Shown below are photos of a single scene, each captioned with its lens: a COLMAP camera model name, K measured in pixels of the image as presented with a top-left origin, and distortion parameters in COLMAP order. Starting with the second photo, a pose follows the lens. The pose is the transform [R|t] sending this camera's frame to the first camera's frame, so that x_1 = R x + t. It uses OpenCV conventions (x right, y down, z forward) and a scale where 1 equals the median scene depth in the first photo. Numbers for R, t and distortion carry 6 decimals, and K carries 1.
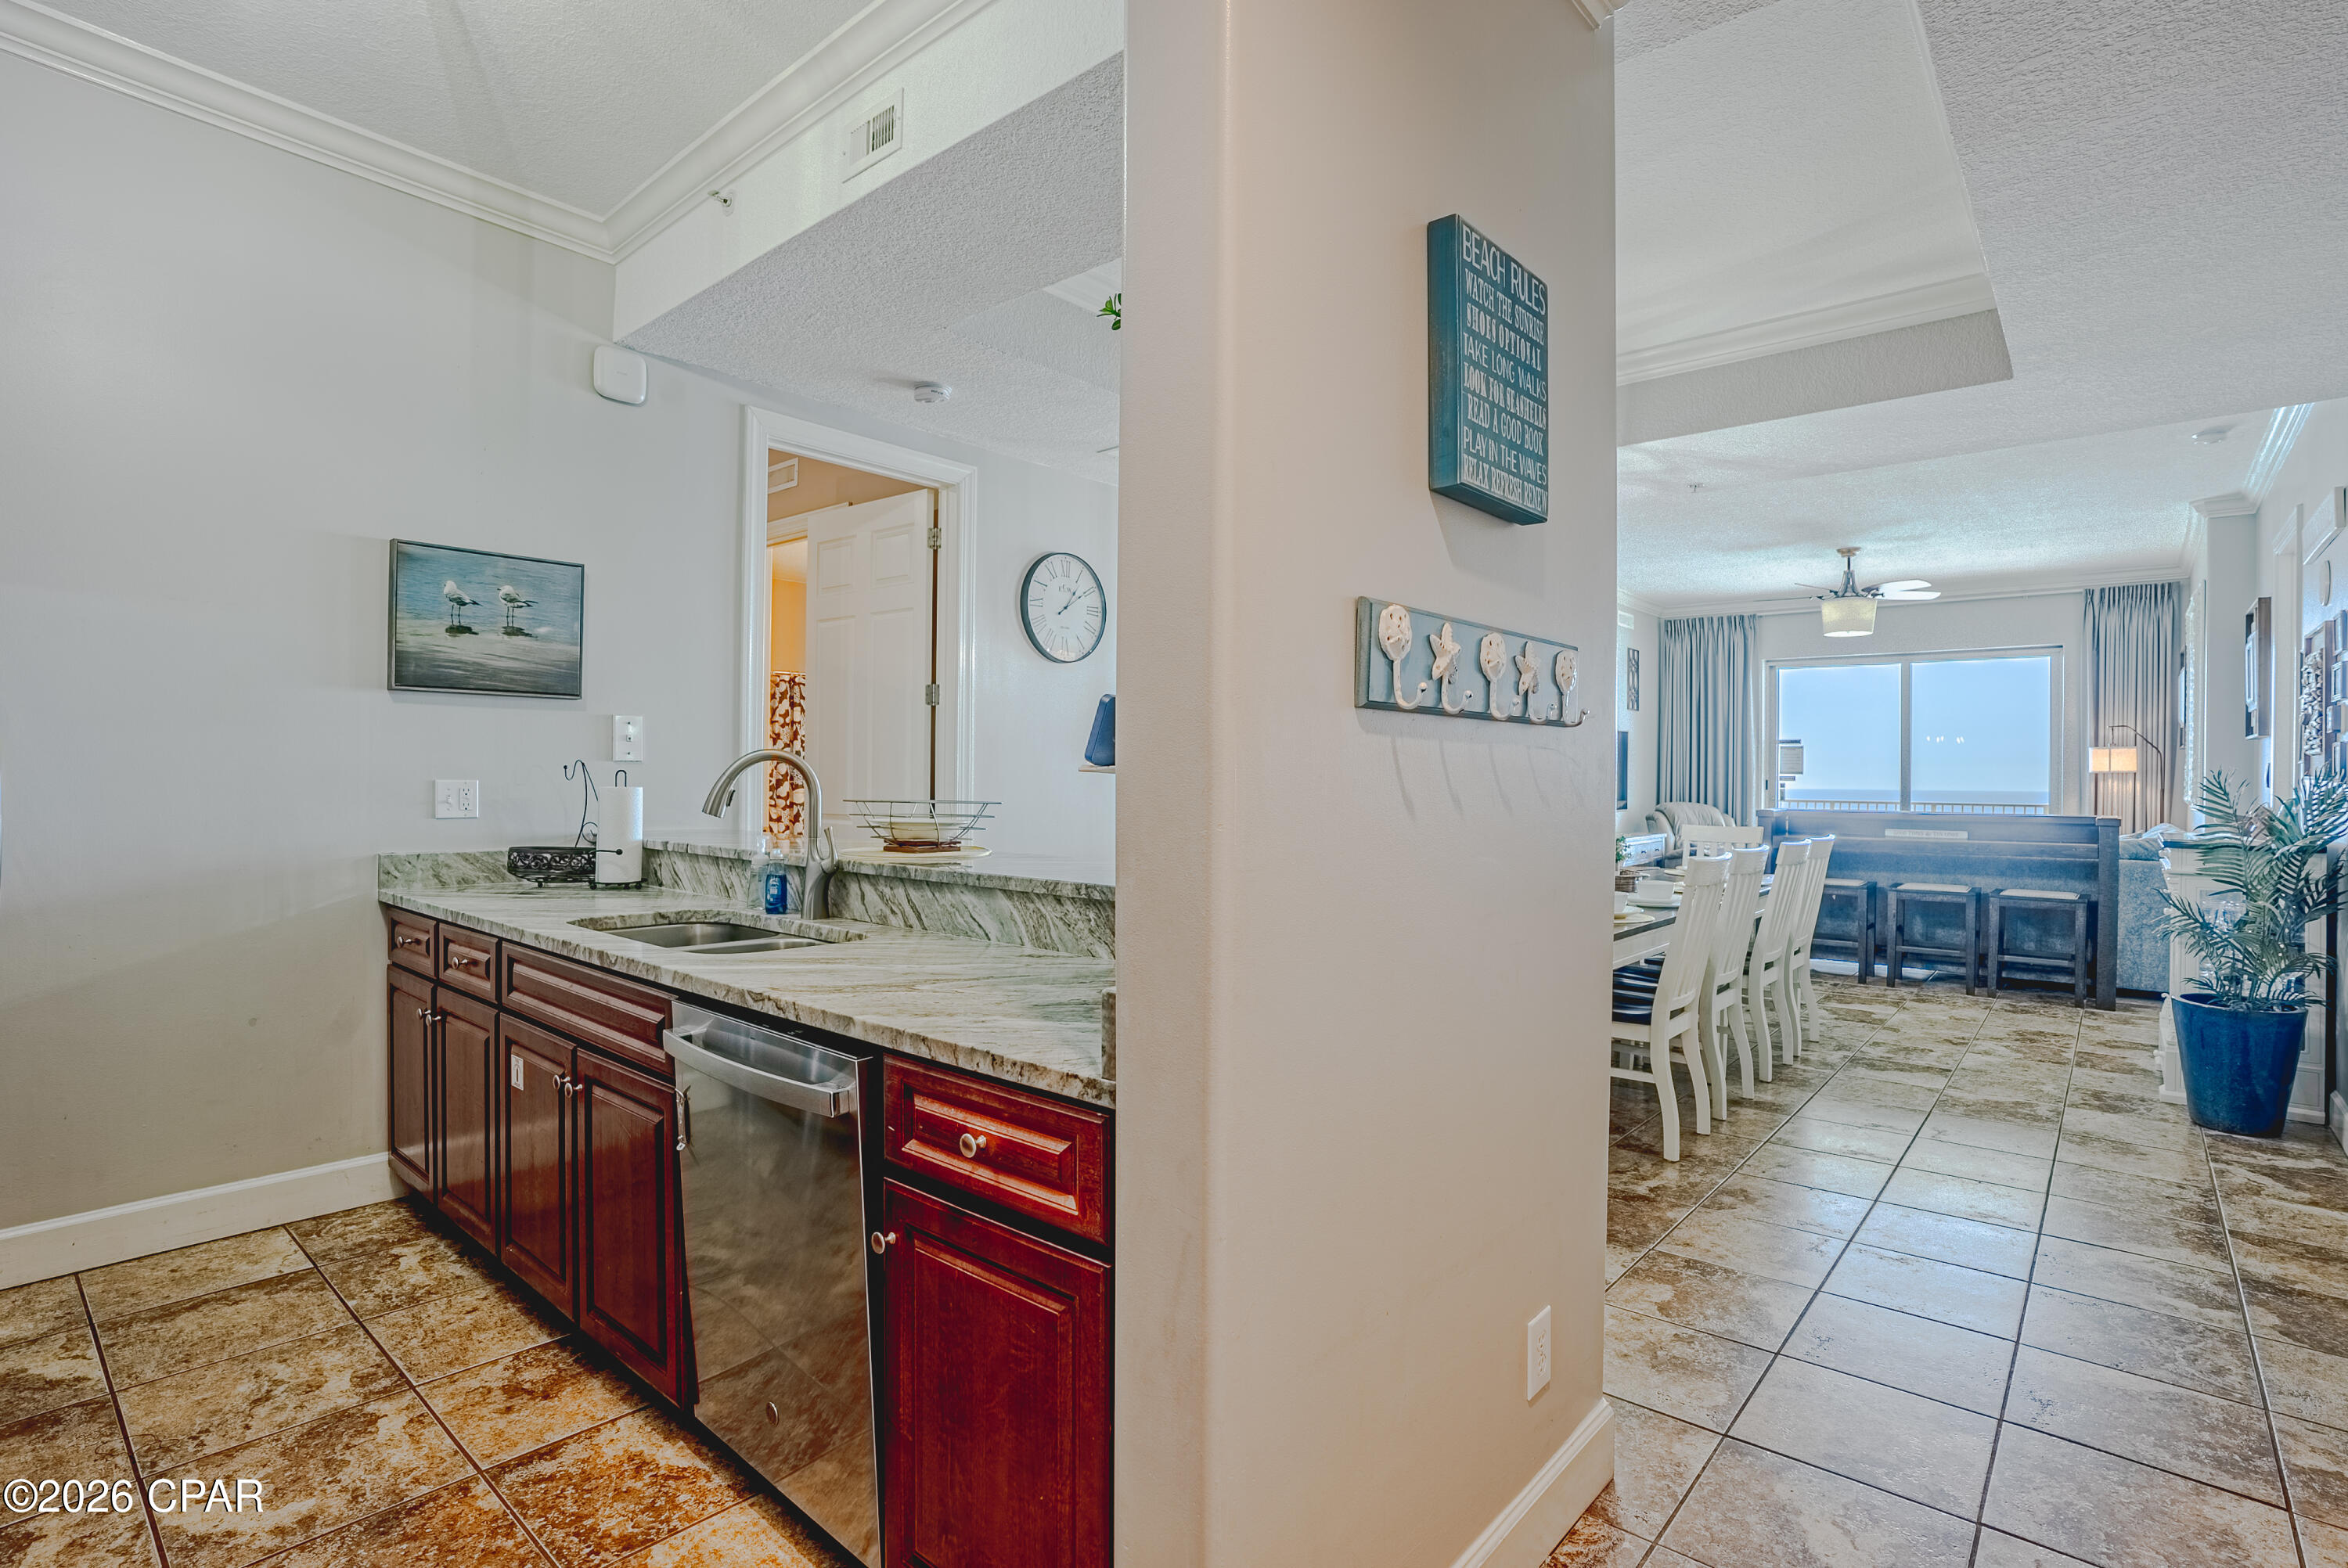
lens RADIAL K [[1141.3, 0, 1186.4], [0, 1141.3, 779.2], [0, 0, 1]] dist [-0.067714, 0.030775]
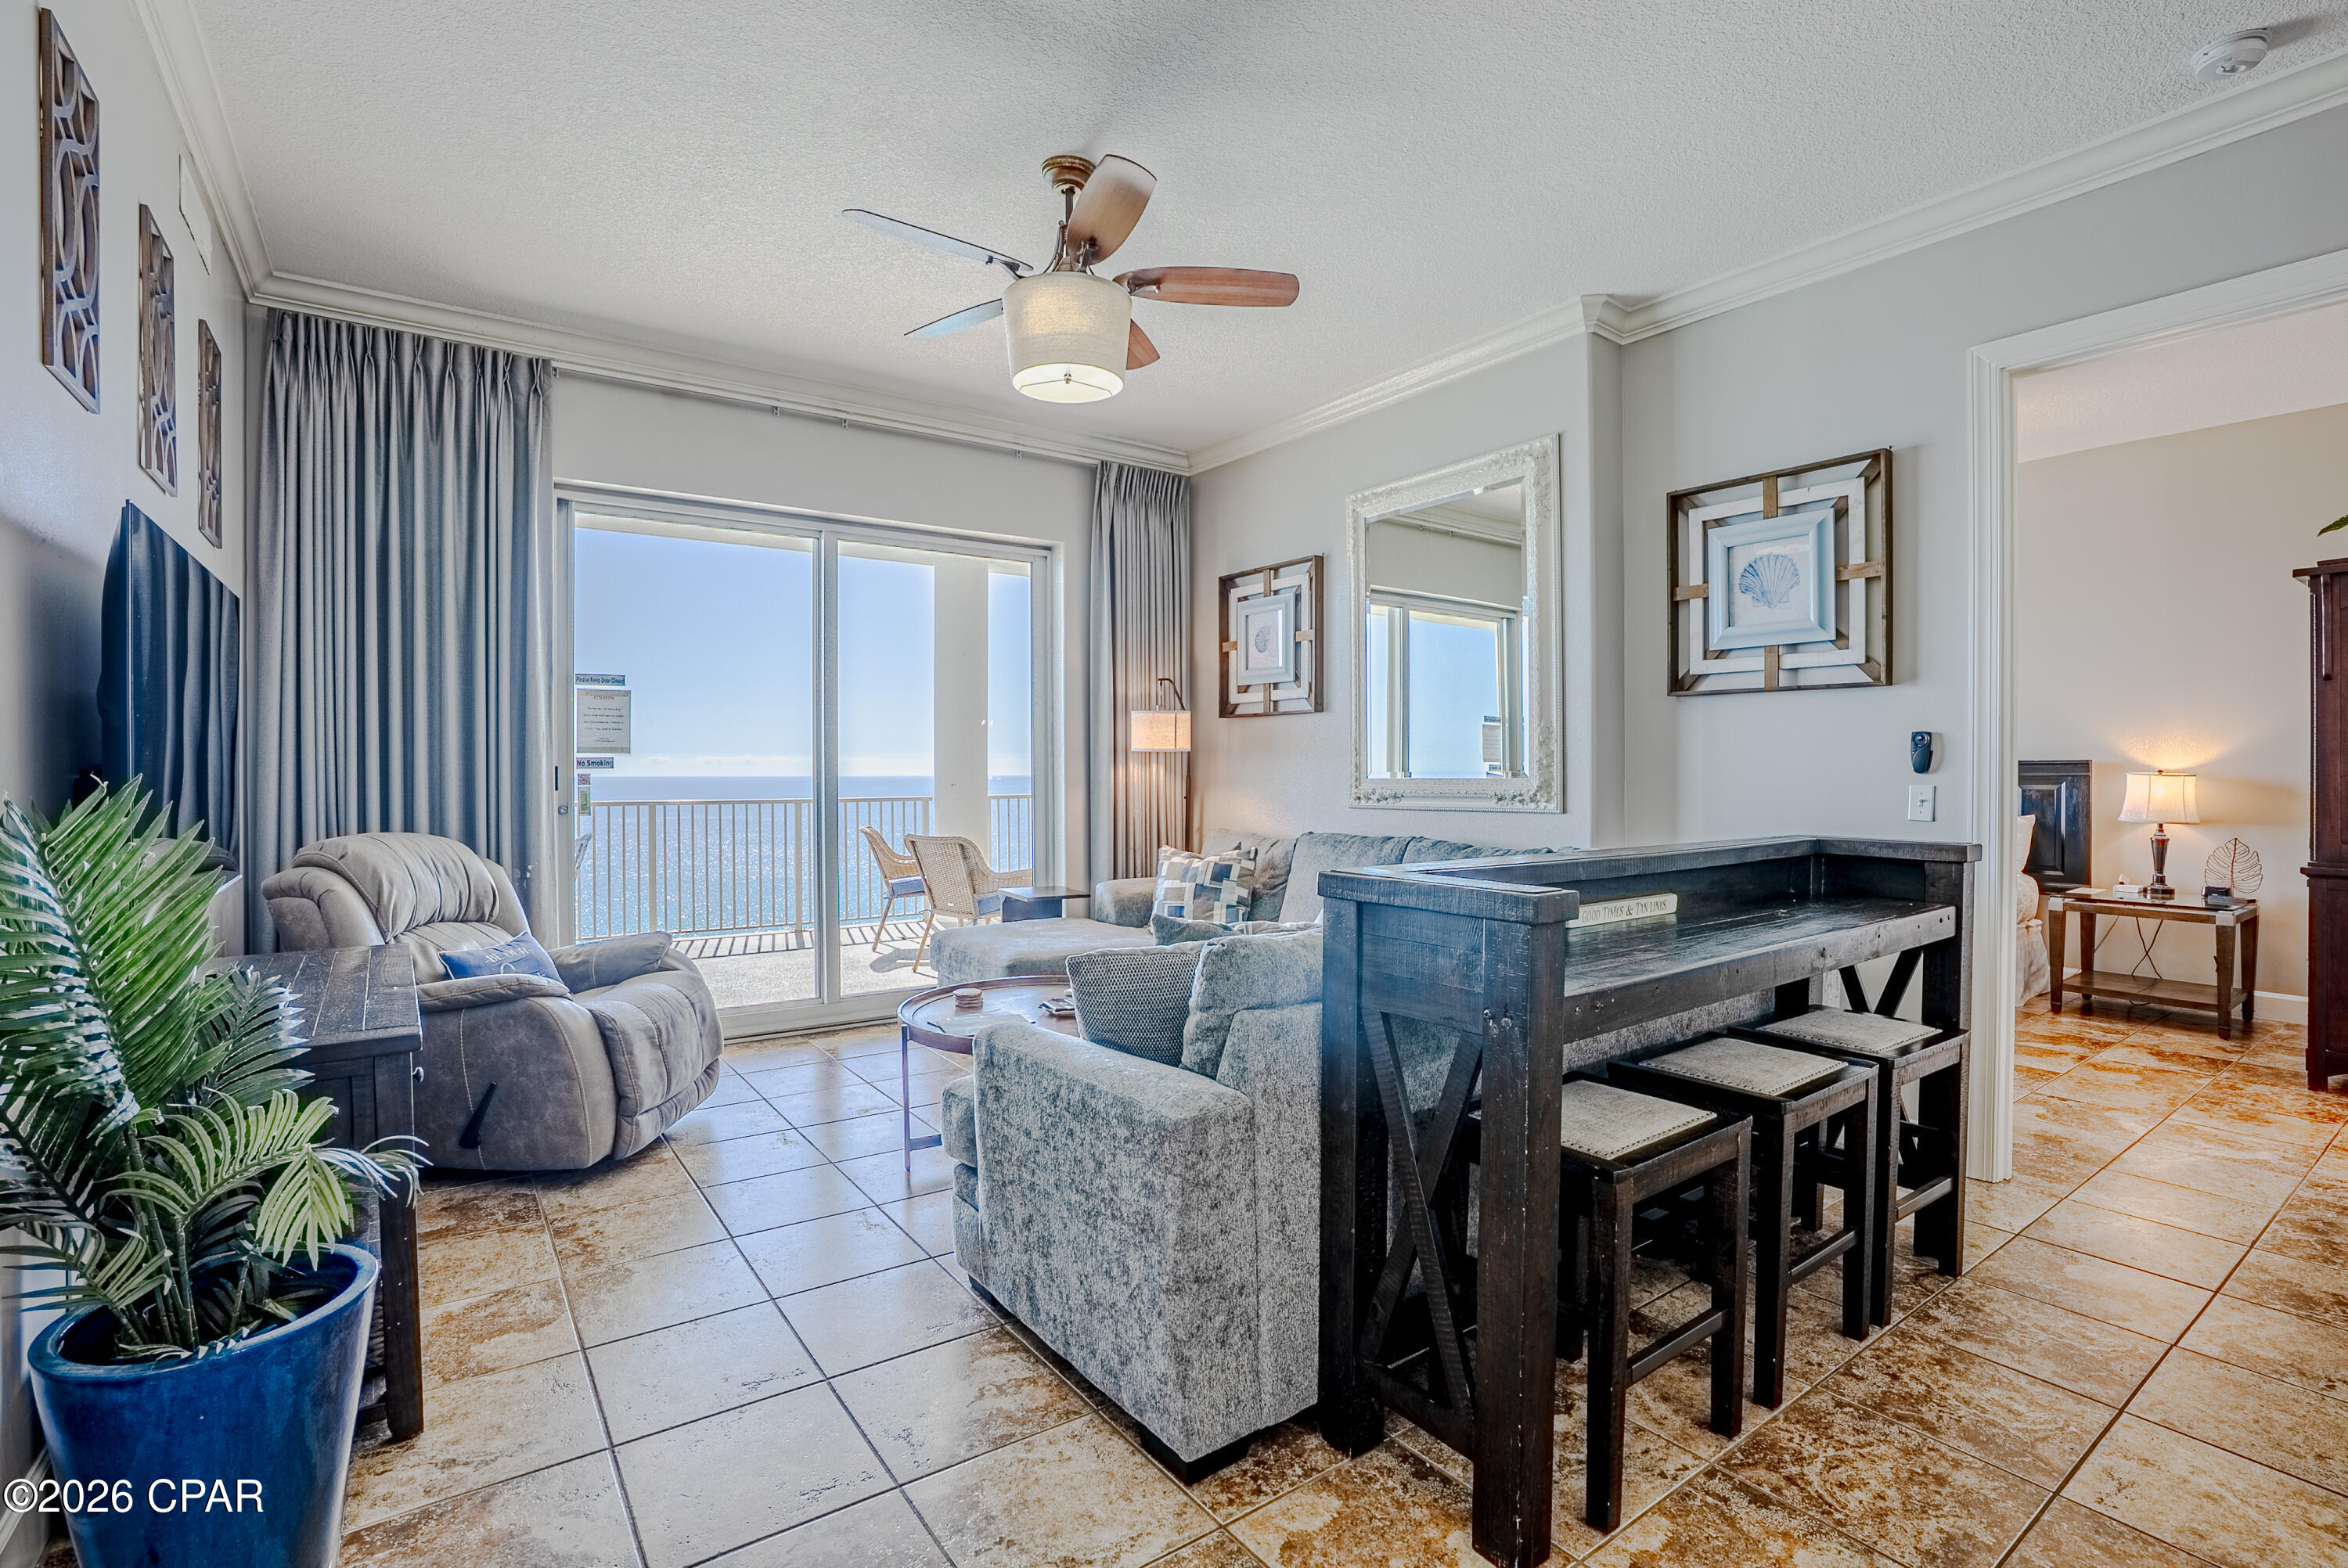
lens RADIAL K [[1086.6, 0, 1168.7], [0, 1086.6, 778.0], [0, 0, 1]] dist [-0.081911, 0.034180]
pose [[0.245694, -0.016790, 0.969202, 0.624581], [0.005735, 0.999858, 0.015867, -0.000690], [-0.969330, 0.001660, 0.245755, 2.269956]]
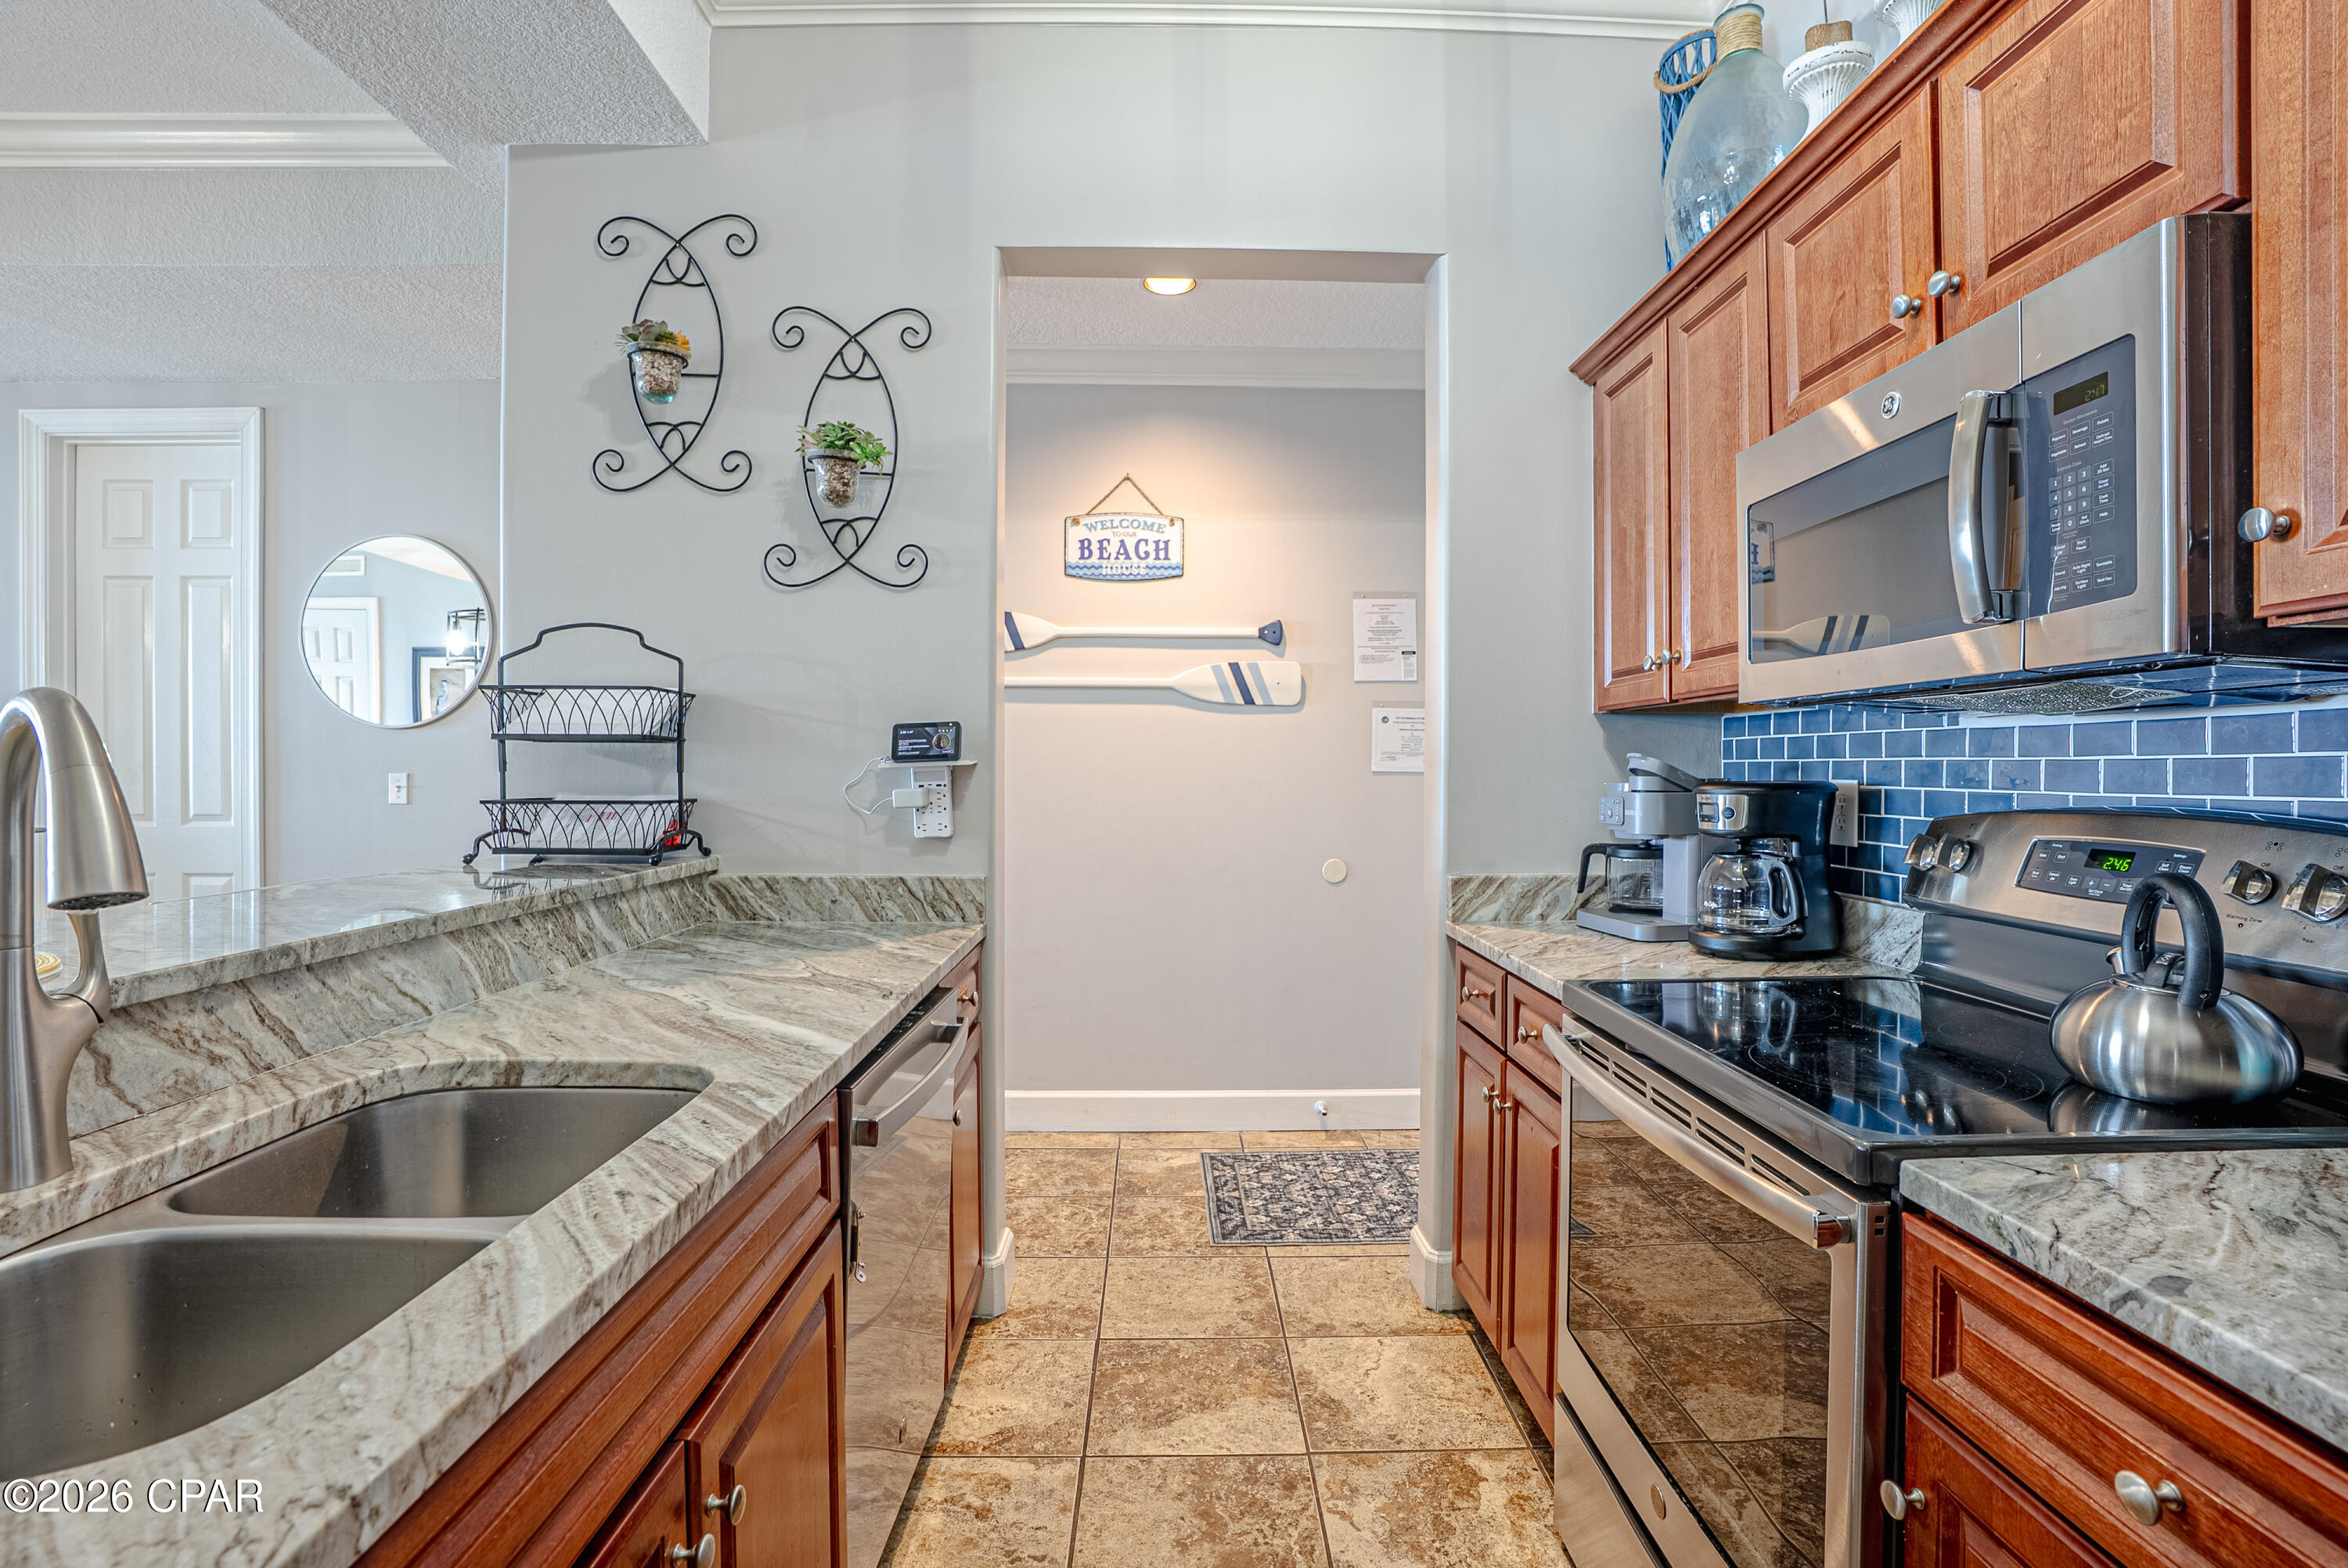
lens RADIAL K [[1076.1, 0, 1178.6], [0, 1076.1, 774.1], [0, 0, 1]] dist [-0.001552, -0.000209]
pose [[-0.661678, -0.015955, 0.749619, -0.681590], [-0.008363, 0.999868, 0.013900, -0.007284], [-0.749742, 0.002928, -0.661724, 0.802940]]
